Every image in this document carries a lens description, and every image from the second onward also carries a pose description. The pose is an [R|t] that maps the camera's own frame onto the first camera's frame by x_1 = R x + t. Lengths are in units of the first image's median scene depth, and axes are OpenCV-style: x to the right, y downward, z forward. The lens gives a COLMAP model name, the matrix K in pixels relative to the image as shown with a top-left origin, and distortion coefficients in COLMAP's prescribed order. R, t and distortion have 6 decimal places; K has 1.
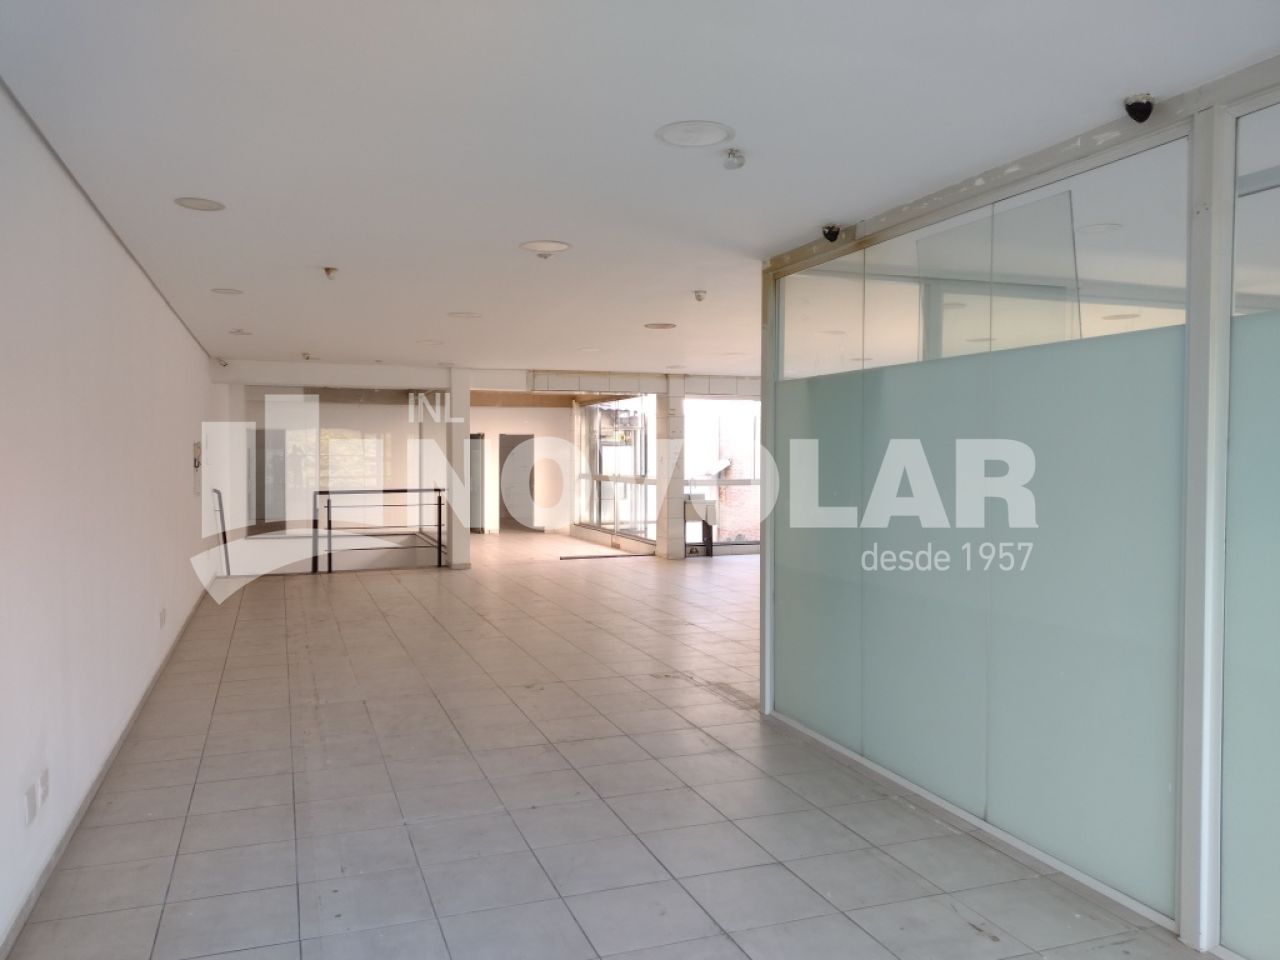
lens RADIAL K [[971.5, 0, 648.0], [0, 971.5, 473.5], [0, 0, 1]] dist [0.059320, -0.001028]
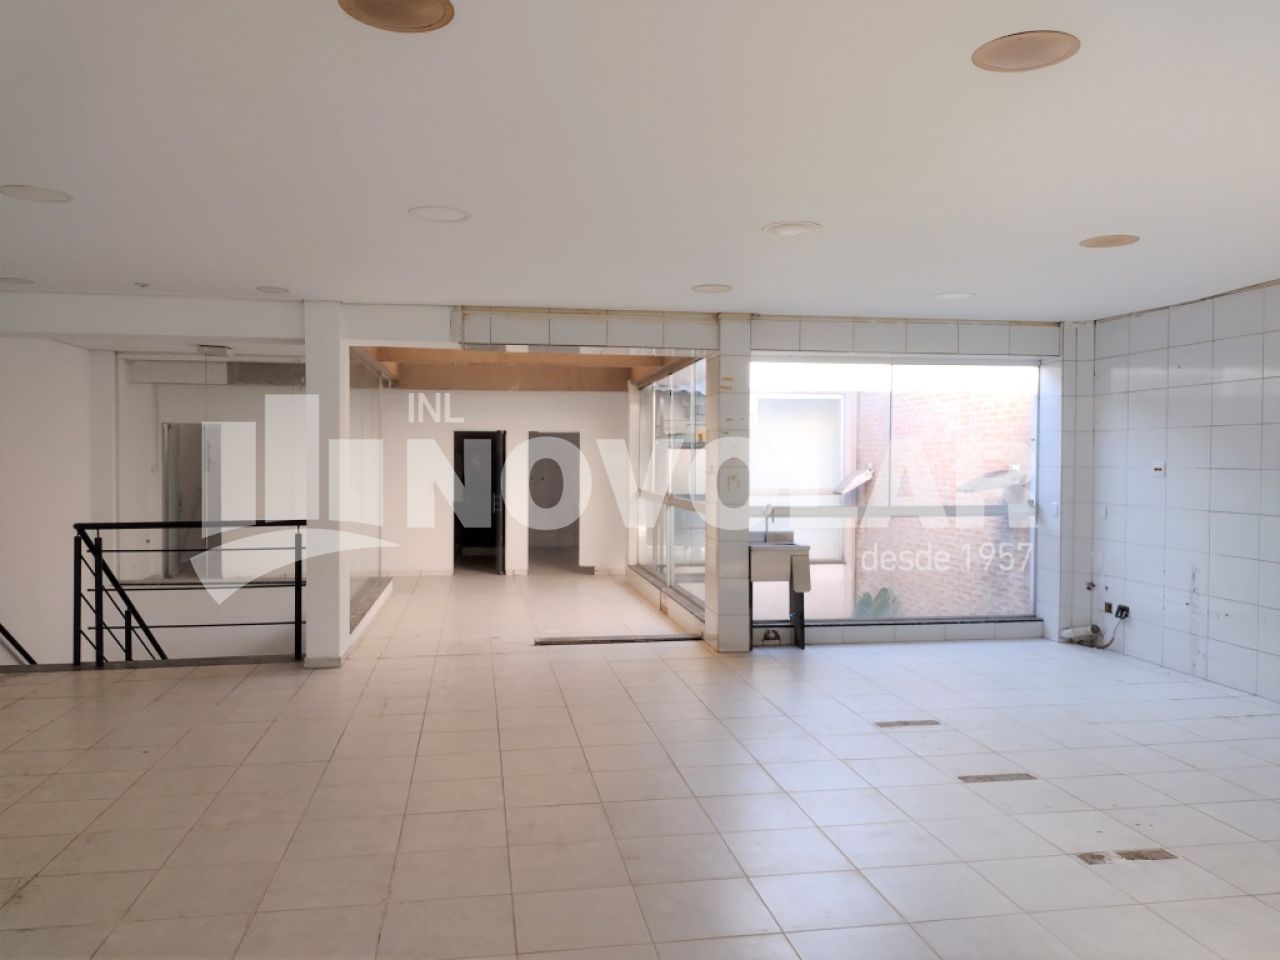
lens RADIAL K [[971.5, 0, 650.8], [0, 971.5, 483.7], [0, 0, 1]] dist [0.059320, -0.001028]
pose [[0.981110, 0.007068, -0.193319, 0.086476], [-0.006708, 0.999974, 0.002515, -0.007726], [0.193332, -0.001171, 0.981133, 0.444097]]
